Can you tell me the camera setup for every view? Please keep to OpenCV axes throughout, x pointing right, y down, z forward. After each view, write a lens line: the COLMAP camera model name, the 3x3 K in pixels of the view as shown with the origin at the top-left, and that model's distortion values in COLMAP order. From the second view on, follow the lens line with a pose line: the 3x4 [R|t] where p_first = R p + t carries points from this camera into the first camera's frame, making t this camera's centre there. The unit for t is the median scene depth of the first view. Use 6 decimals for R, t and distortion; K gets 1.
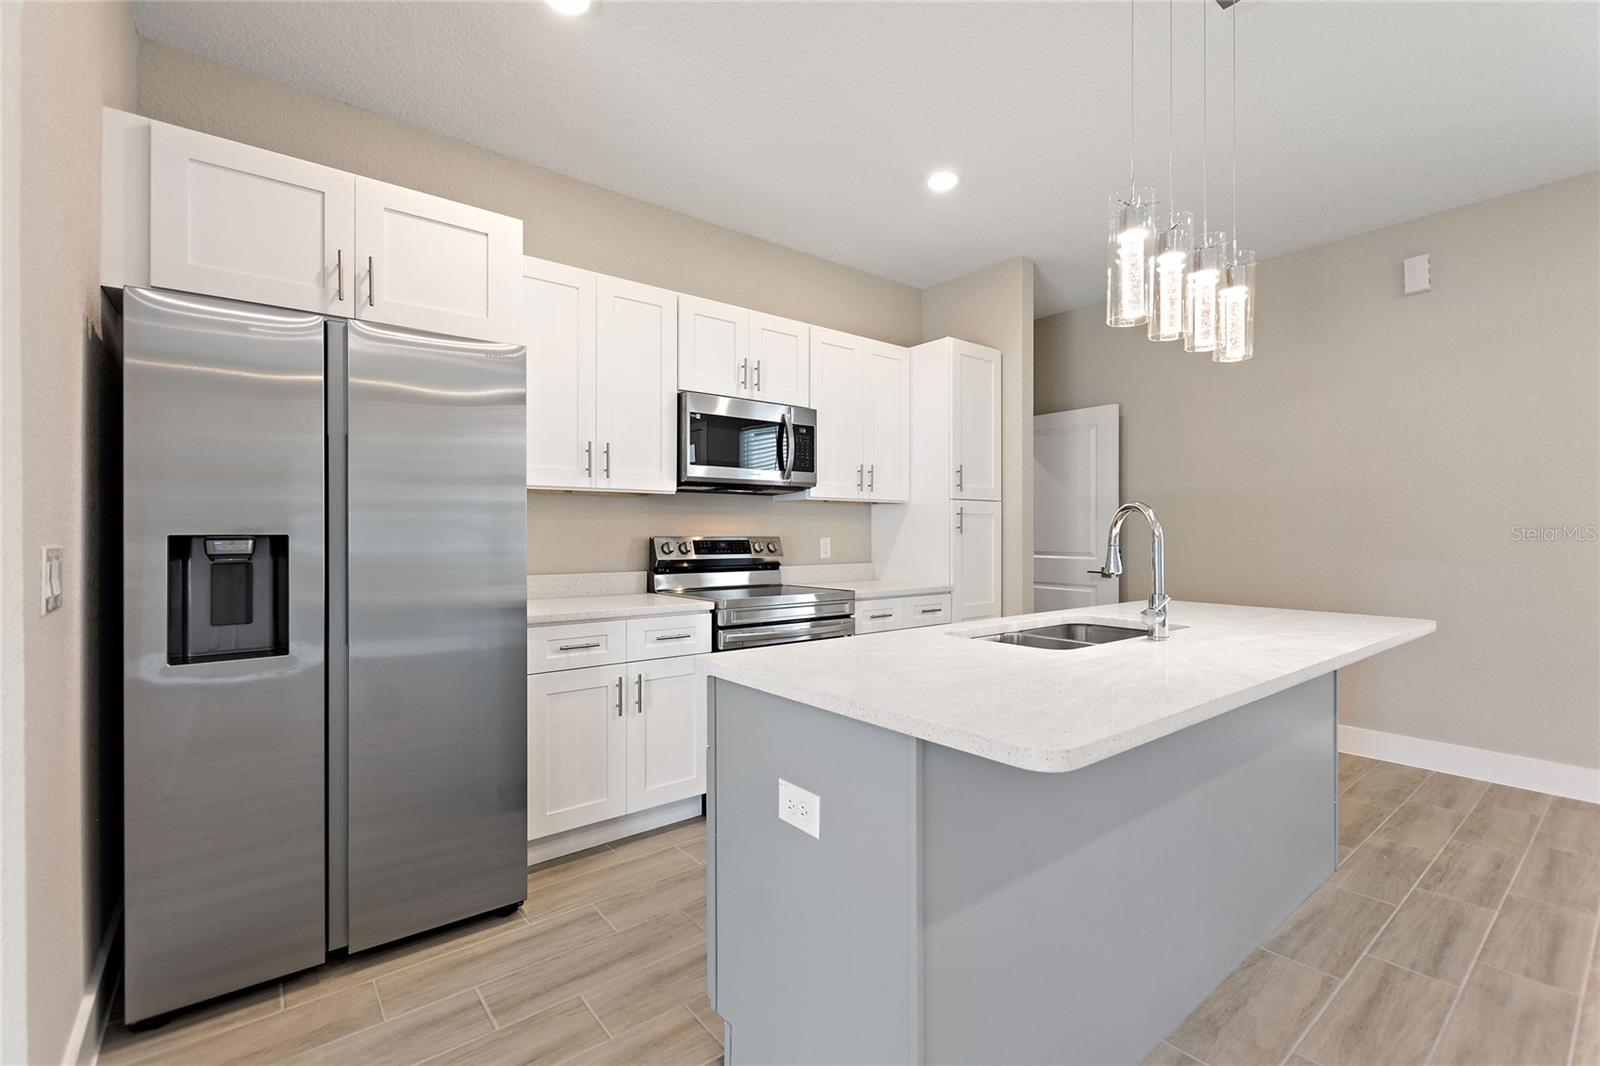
lens RADIAL K [[700.2, 0, 798.4], [0, 700.2, 529.0], [0, 0, 1]] dist [0.003384, 0.000256]
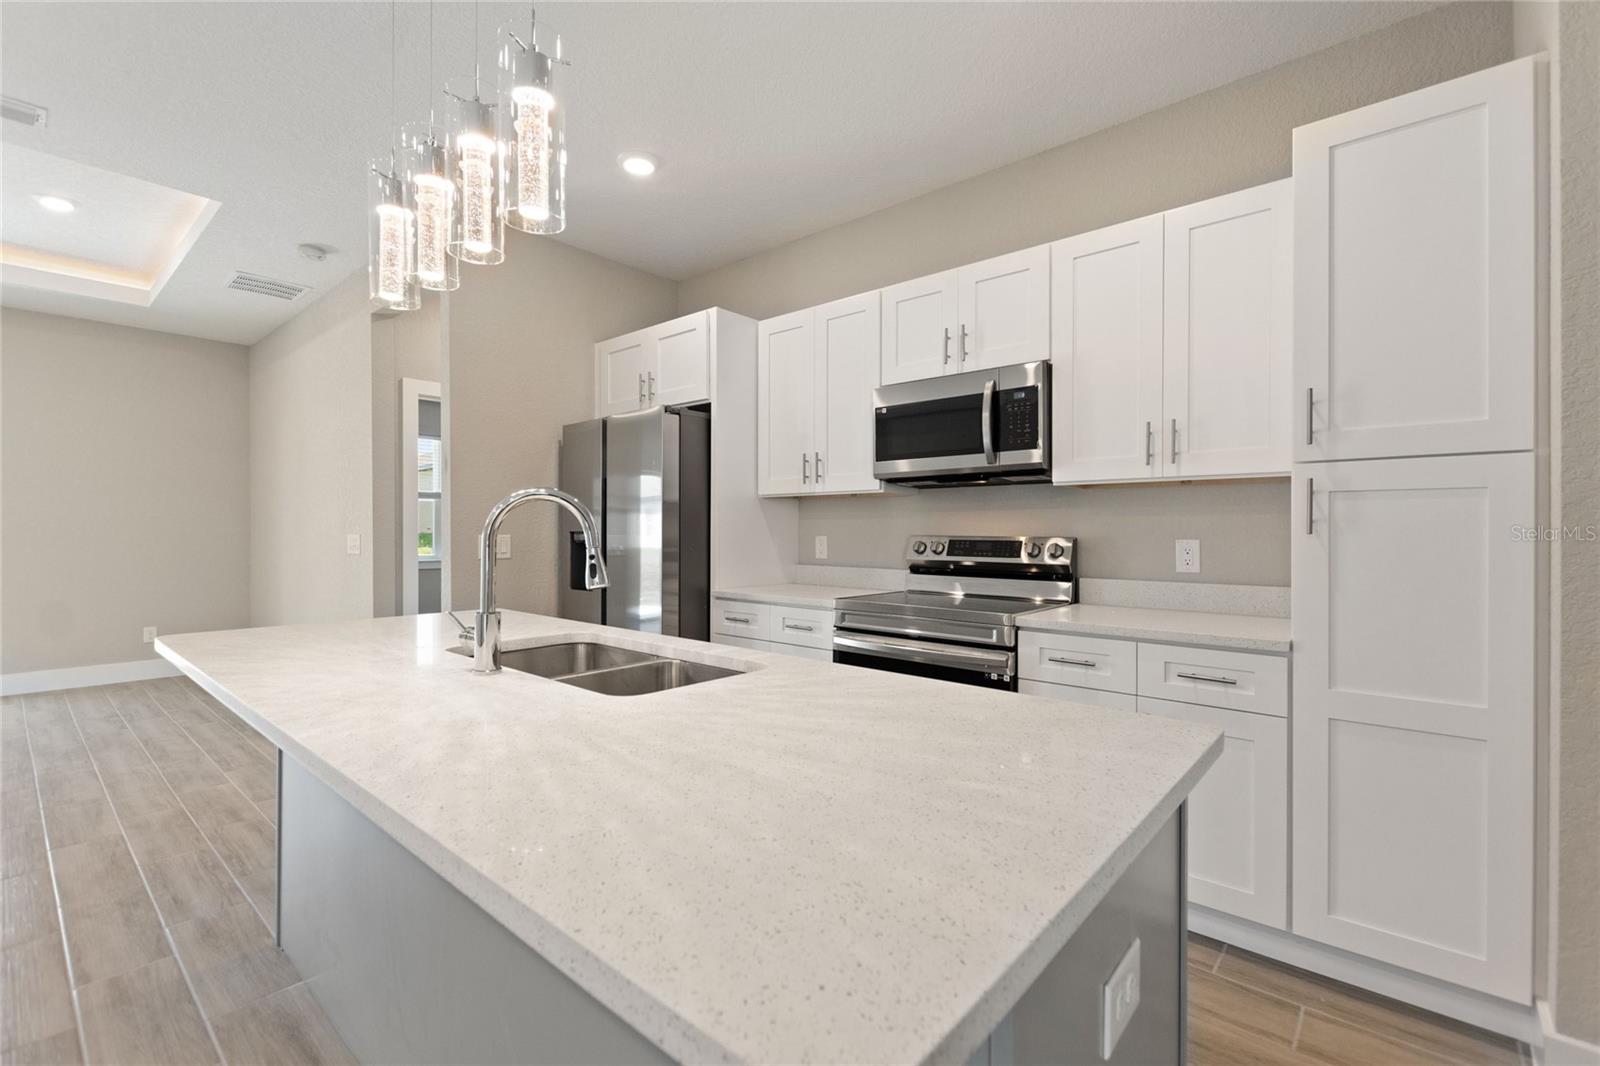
lens RADIAL K [[700.6, 0, 800.0], [0, 700.6, 533.0], [0, 0, 1]] dist [-0.000304, -0.000273]
pose [[0.184023, 0.004649, -0.982911, 0.735083], [0.003627, 0.999979, 0.005409, 0.001745], [0.982915, -0.004560, 0.184002, 0.664082]]
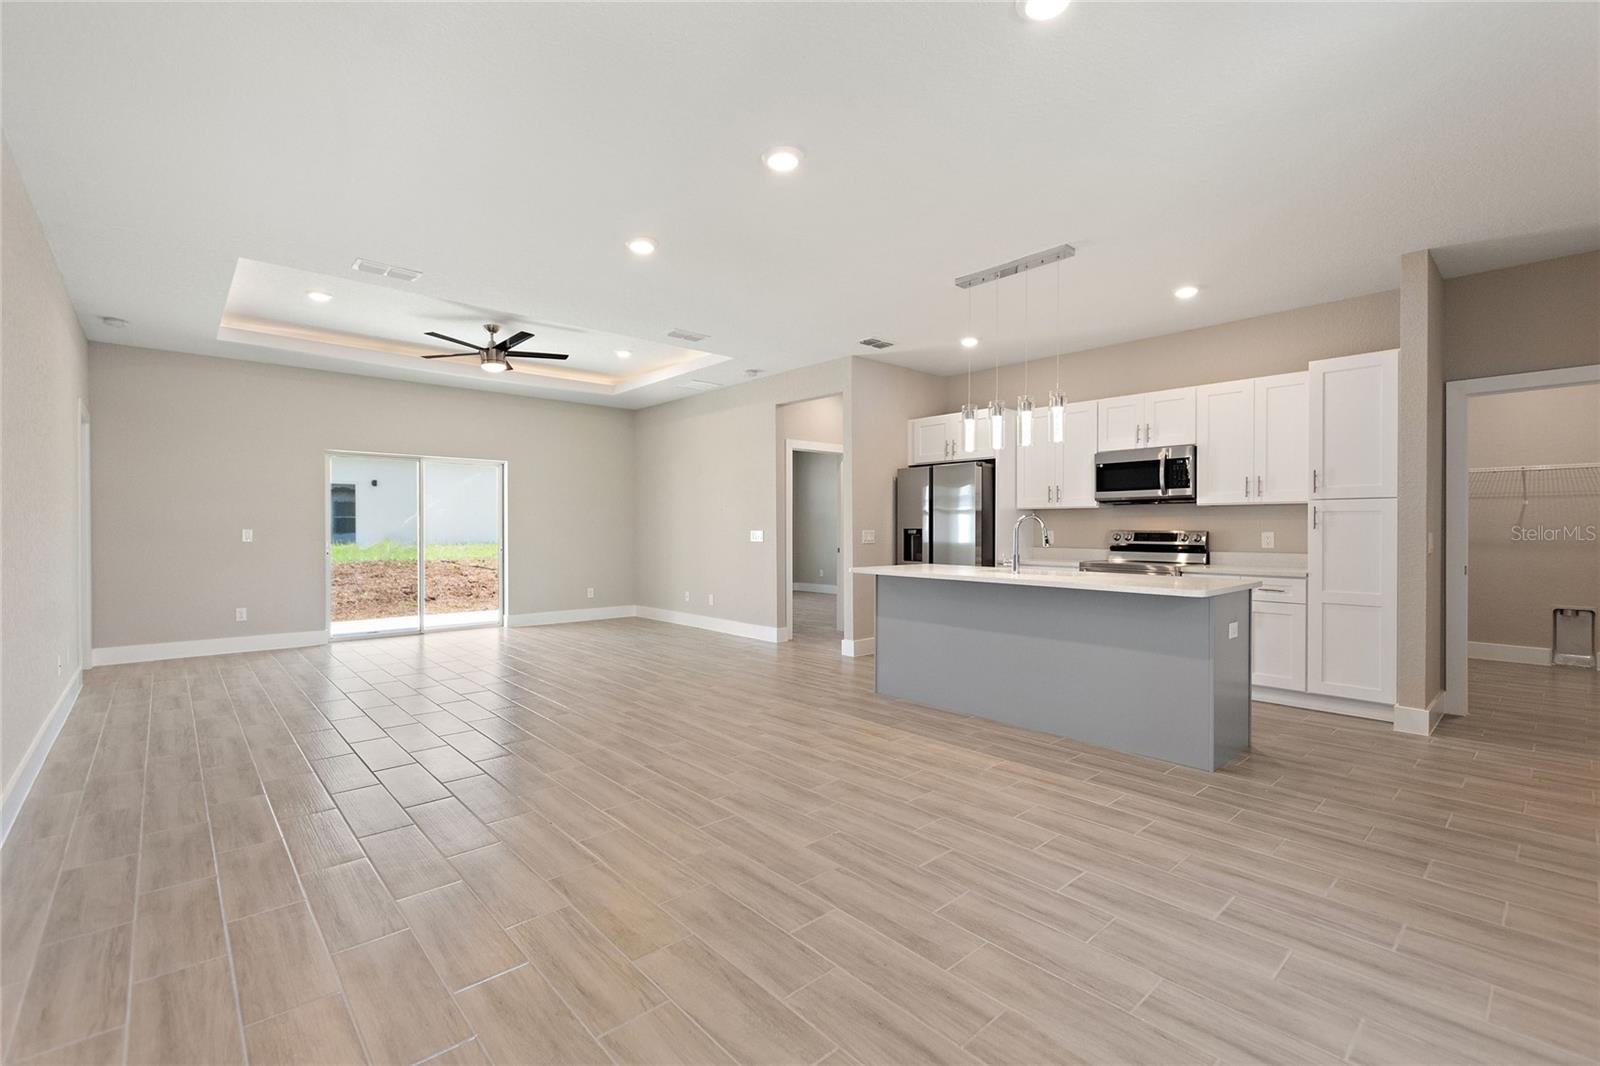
lens RADIAL K [[700.6, 0, 800.0], [0, 700.6, 533.0], [0, 0, 1]] dist [-0.000304, -0.000273]
pose [[0.062036, 0.007619, -0.998045, 1.559537], [0.004604, 0.999958, 0.007920, -0.000272], [0.998063, -0.005087, 0.061999, 0.080665]]
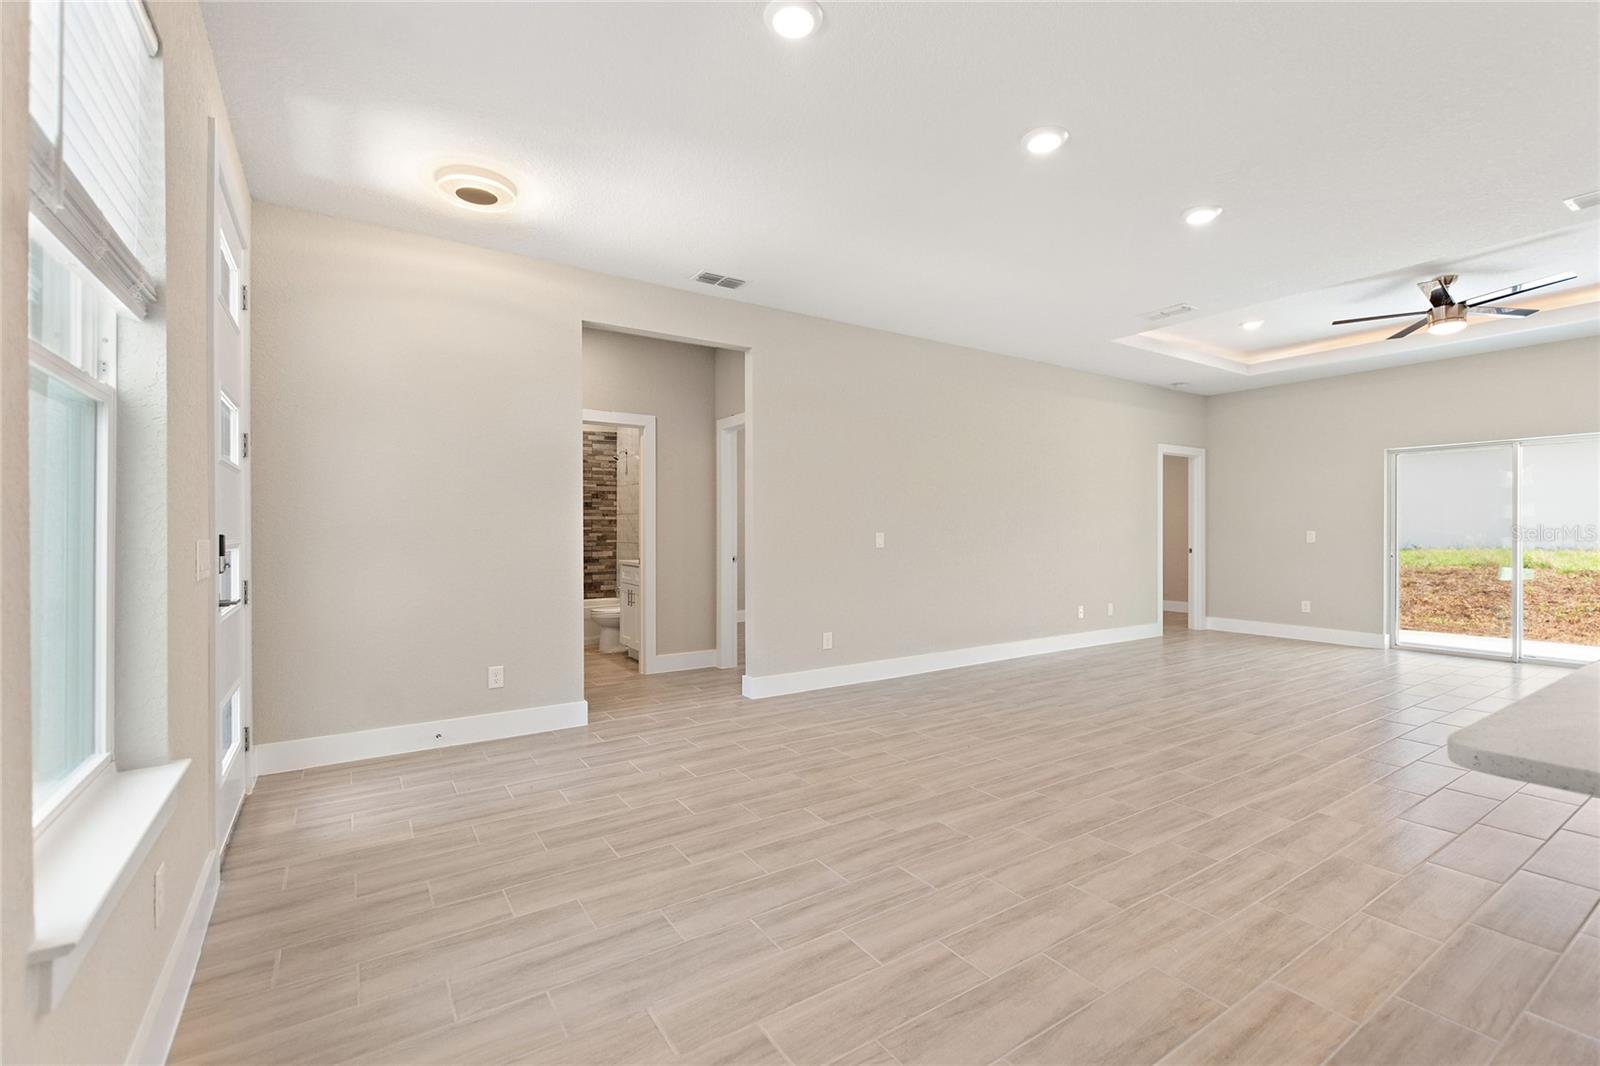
lens RADIAL K [[692.7, 0, 800.0], [0, 692.7, 533.0], [0, 0, 1]] dist [0.003124, 0.000257]
pose [[-0.995558, 0.001748, 0.094133, 0.866801], [0.001597, 0.999997, -0.001684, 0.004599], [-0.094136, -0.001526, -0.995558, 0.995295]]
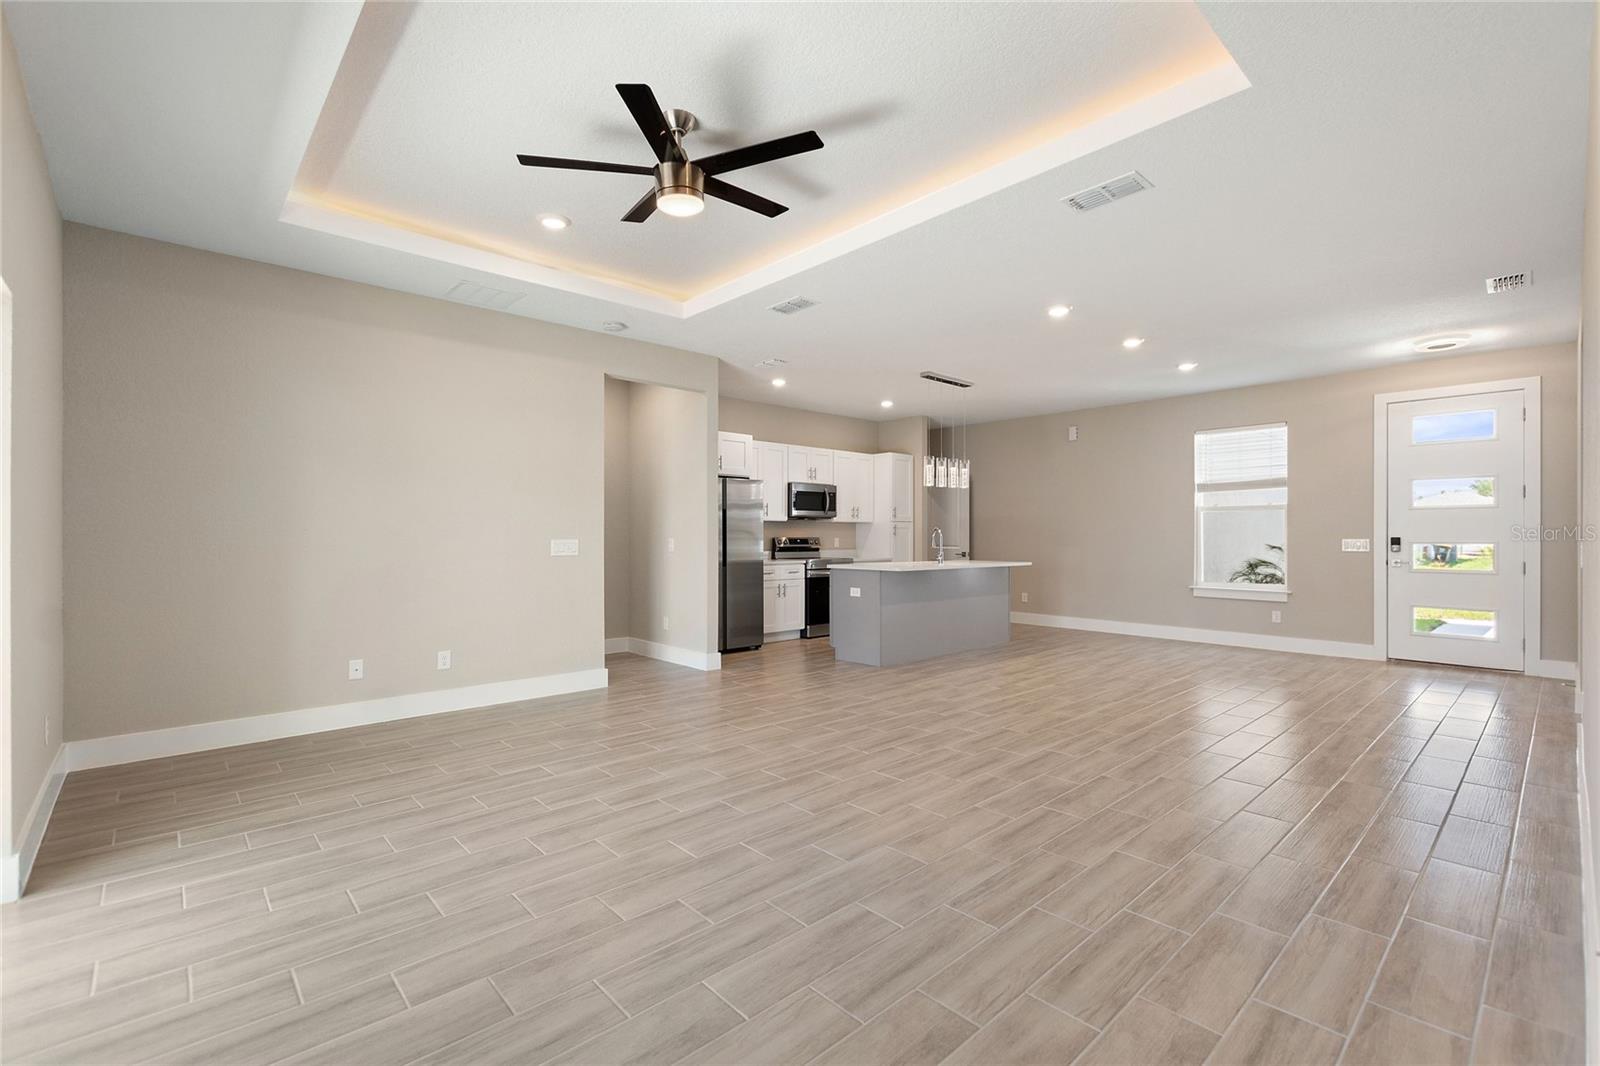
lens RADIAL K [[700.6, 0, 800.0], [0, 700.6, 533.0], [0, 0, 1]] dist [-0.000304, -0.000273]
pose [[0.997761, 0.000555, 0.066880, -0.285530], [-0.000715, 0.999997, 0.002369, -0.010973], [-0.066878, -0.002412, 0.997758, -1.549055]]
